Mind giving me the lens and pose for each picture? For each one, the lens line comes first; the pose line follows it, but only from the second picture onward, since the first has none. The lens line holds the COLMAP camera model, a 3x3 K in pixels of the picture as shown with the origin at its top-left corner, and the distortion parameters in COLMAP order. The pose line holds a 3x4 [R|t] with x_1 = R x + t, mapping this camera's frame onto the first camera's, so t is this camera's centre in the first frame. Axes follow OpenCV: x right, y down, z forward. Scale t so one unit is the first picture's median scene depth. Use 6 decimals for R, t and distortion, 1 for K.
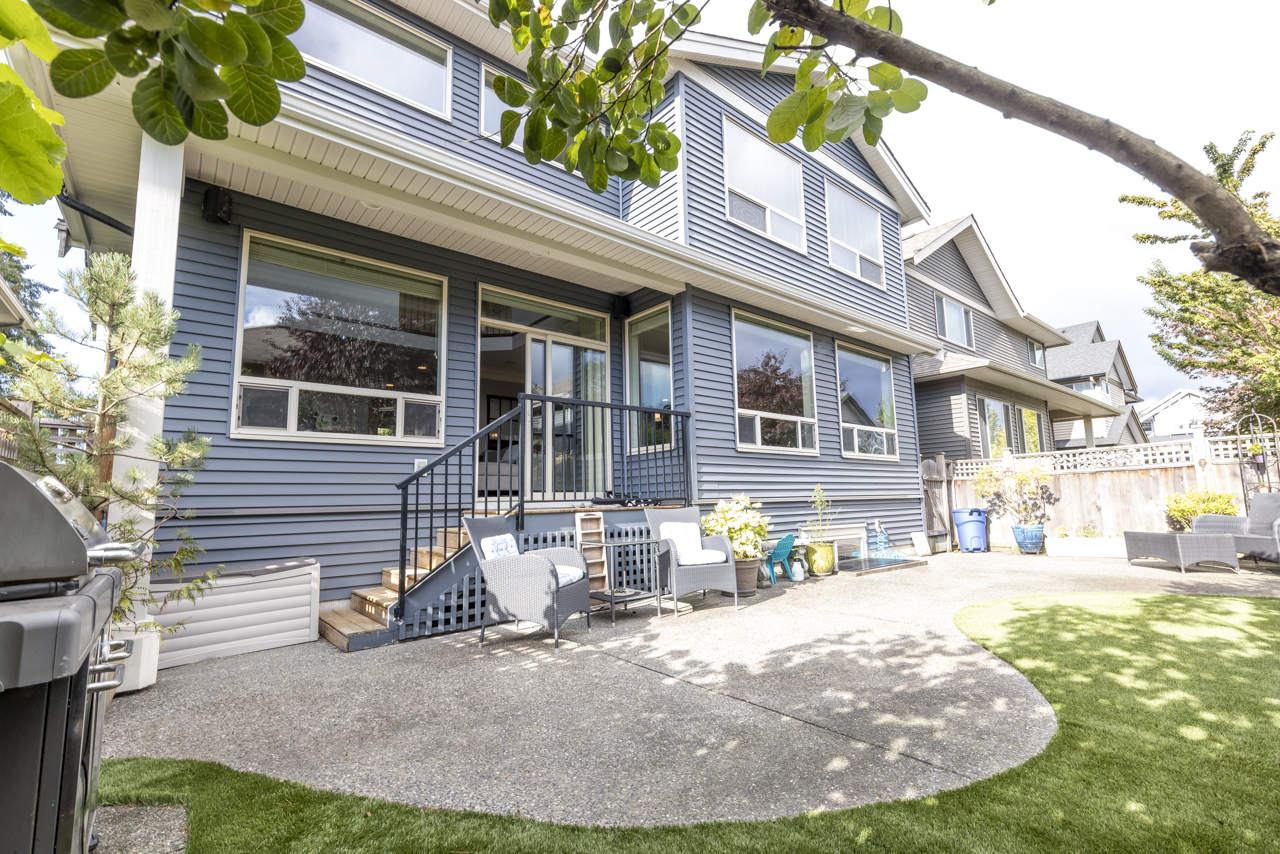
lens RADIAL K [[568.0, 0, 640.4], [0, 568.0, 428.8], [0, 0, 1]] dist [0.002273, 0.000466]
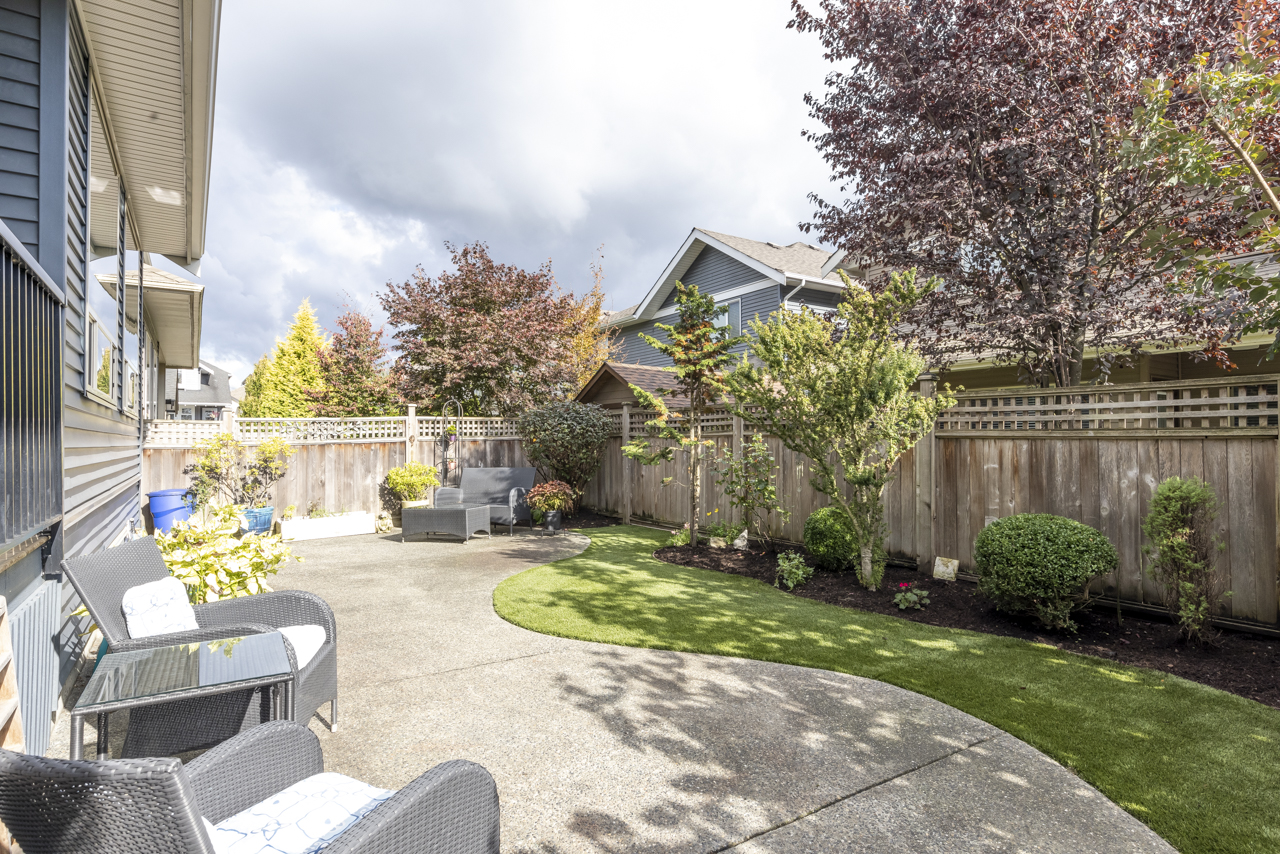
lens RADIAL K [[681.9, 0, 640.8], [0, 681.9, 432.2], [0, 0, 1]] dist [-0.006824, -0.000273]
pose [[0.114457, 0.032668, 0.992891, -0.636103], [-0.120655, 0.992517, -0.018747, 0.044931], [-0.986074, -0.117652, 0.117542, 1.036836]]
